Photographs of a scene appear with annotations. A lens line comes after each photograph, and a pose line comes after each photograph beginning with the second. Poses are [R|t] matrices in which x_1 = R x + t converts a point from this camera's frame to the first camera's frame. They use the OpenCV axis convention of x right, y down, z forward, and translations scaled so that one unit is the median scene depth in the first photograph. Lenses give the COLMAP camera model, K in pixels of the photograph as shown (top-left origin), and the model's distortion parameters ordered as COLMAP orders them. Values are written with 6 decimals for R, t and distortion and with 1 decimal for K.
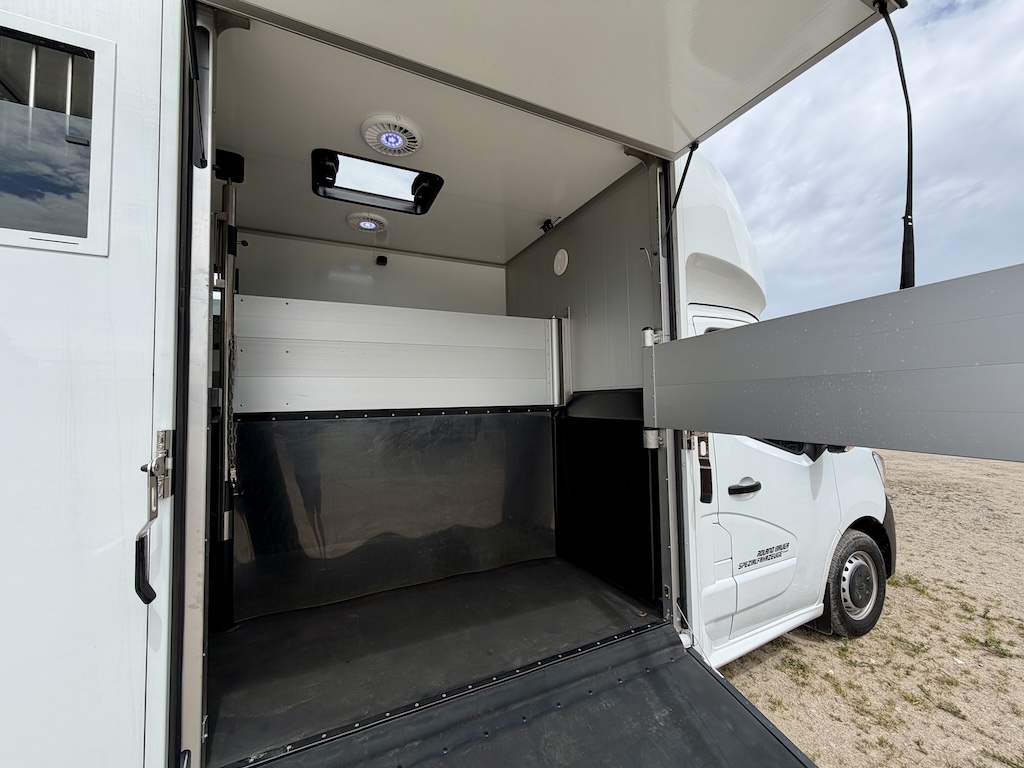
lens RADIAL K [[407.8, 0, 514.8], [0, 407.8, 384.1], [0, 0, 1]] dist [0.000769, -0.000100]
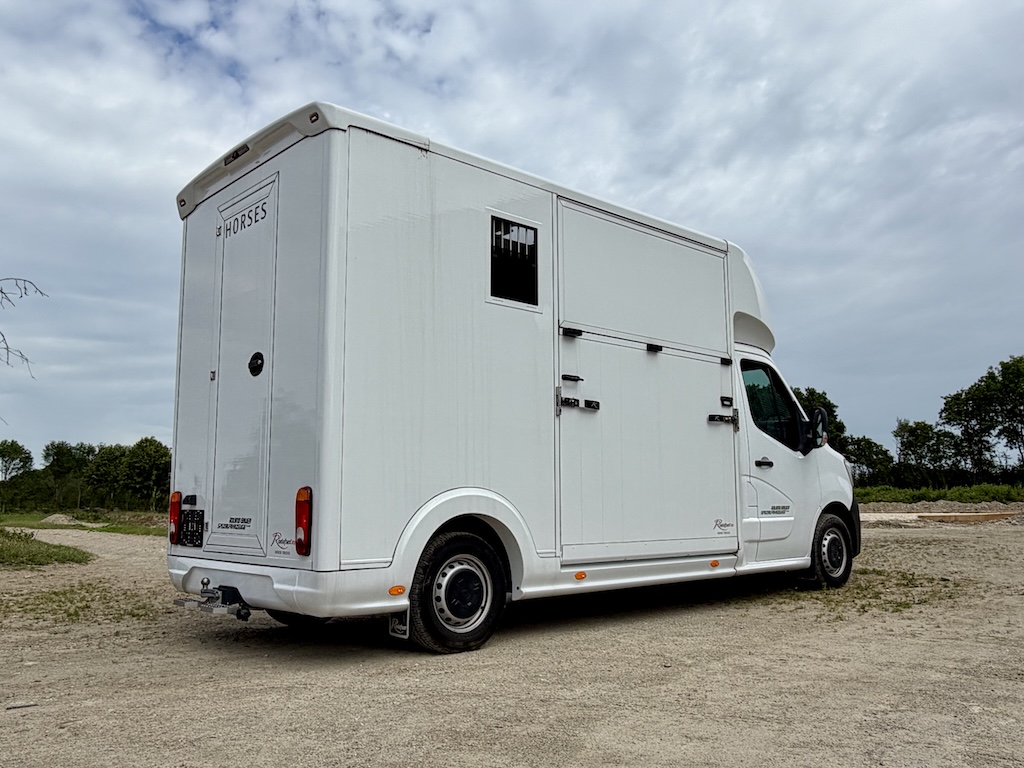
lens RADIAL K [[861.6, 0, 512.0], [0, 861.6, 384.0], [0, 0, 1]] dist [-0.000909, 0.000593]
pose [[0.960586, 0.054004, 0.272685, -1.107442], [-0.028809, 0.995006, -0.095570, 0.260393], [-0.276485, 0.083948, 0.957345, -1.656219]]
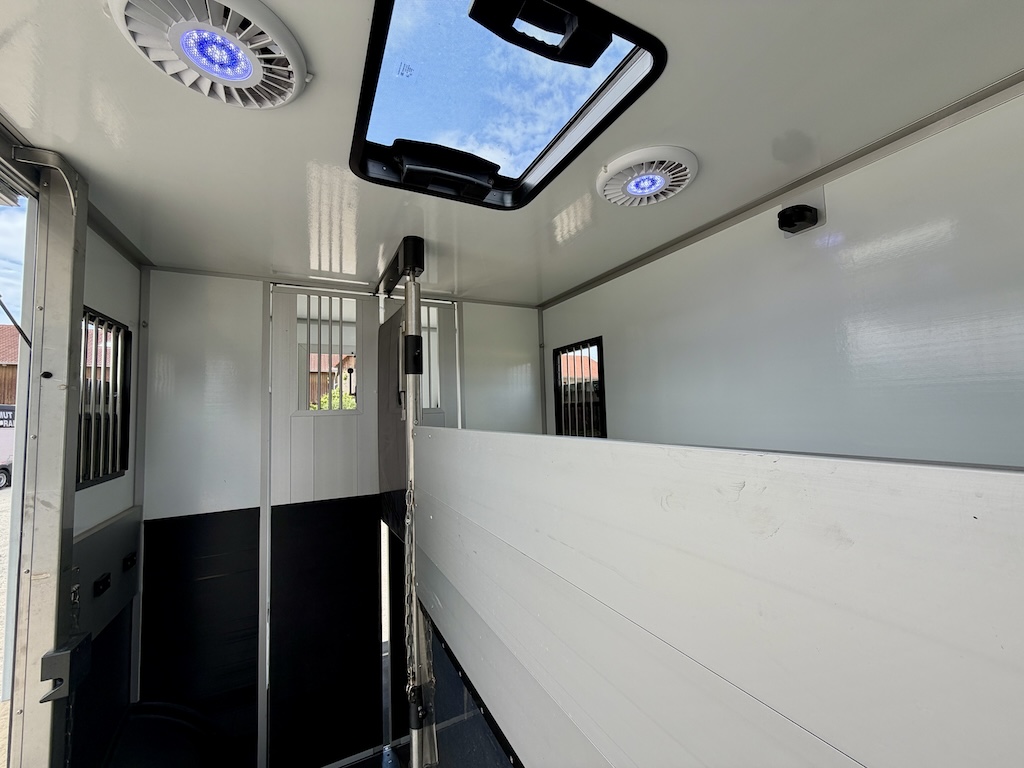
lens RADIAL K [[407.8, 0, 514.8], [0, 407.8, 384.1], [0, 0, 1]] dist [0.000769, -0.000100]
pose [[0.020009, -0.047899, -0.998652, 0.048222], [0.074448, 0.996150, -0.046287, -0.207687], [0.997024, -0.073422, 0.023498, 0.976151]]
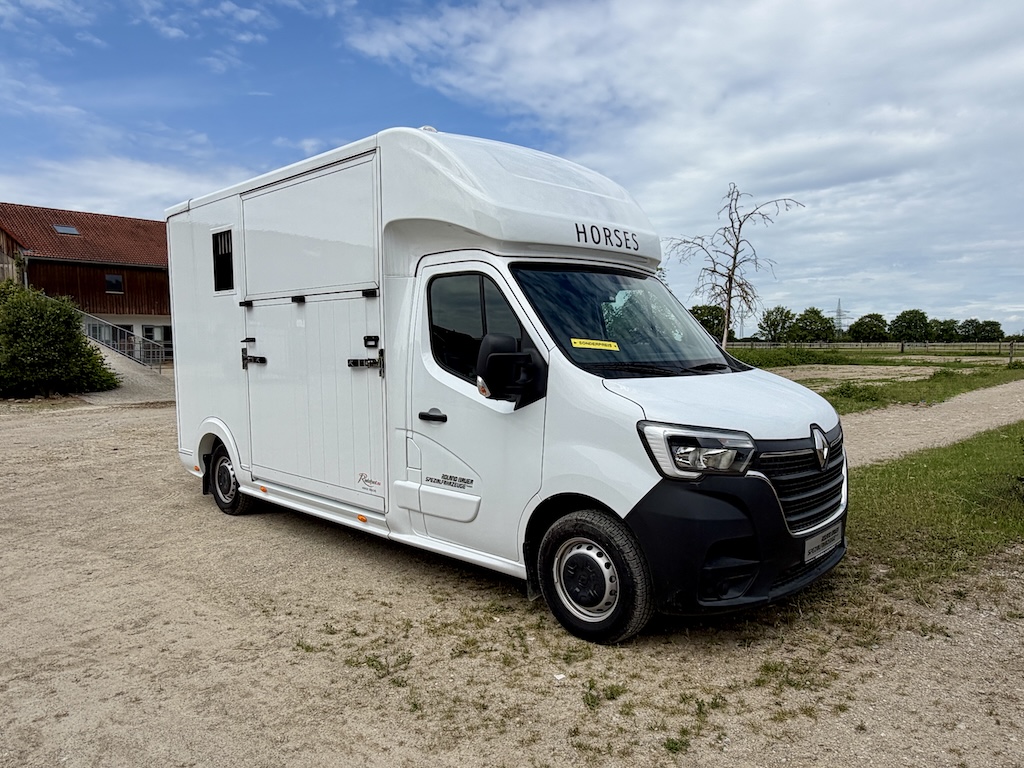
lens RADIAL K [[689.7, 0, 520.6], [0, 689.7, 398.5], [0, 0, 1]] dist [0.002251, -0.000411]
pose [[0.352506, 0.094901, -0.930985, 2.181154], [0.046007, 0.991884, 0.118529, -0.014610], [0.934678, -0.084614, 0.345279, 0.500440]]
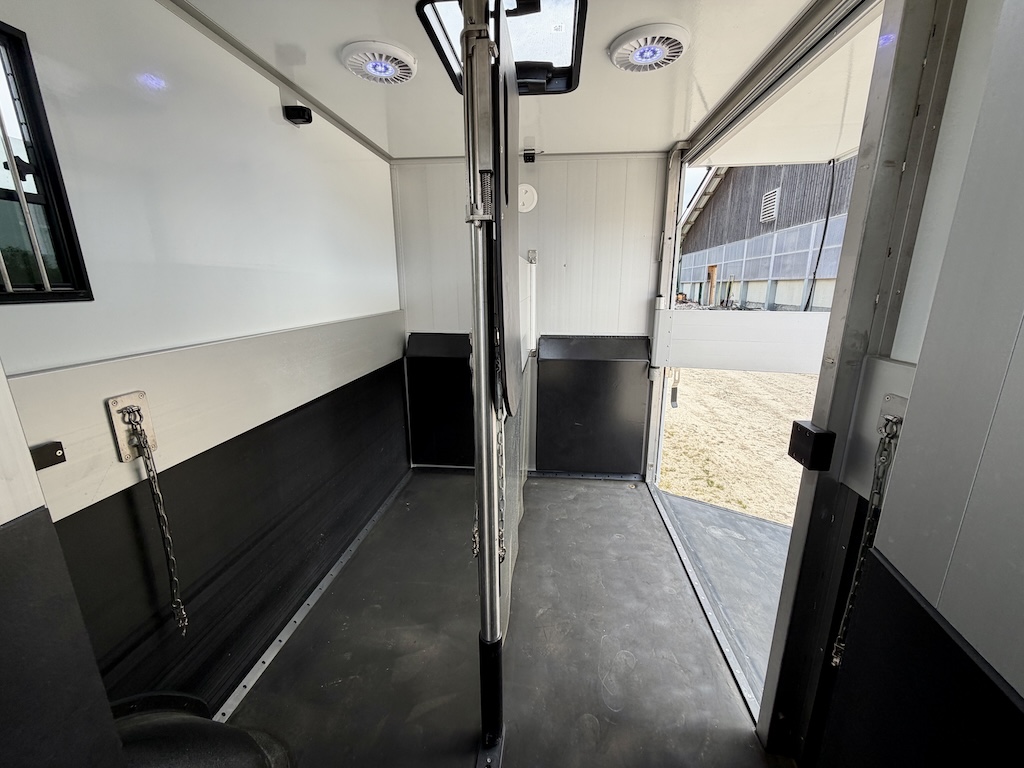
lens RADIAL K [[407.8, 0, 514.8], [0, 407.8, 384.1], [0, 0, 1]] dist [0.000769, -0.000100]
pose [[0.523071, -0.188930, 0.831085, -0.940143], [-0.044858, 0.967667, 0.248212, -0.139272], [-0.851108, -0.167113, 0.497683, 0.573373]]
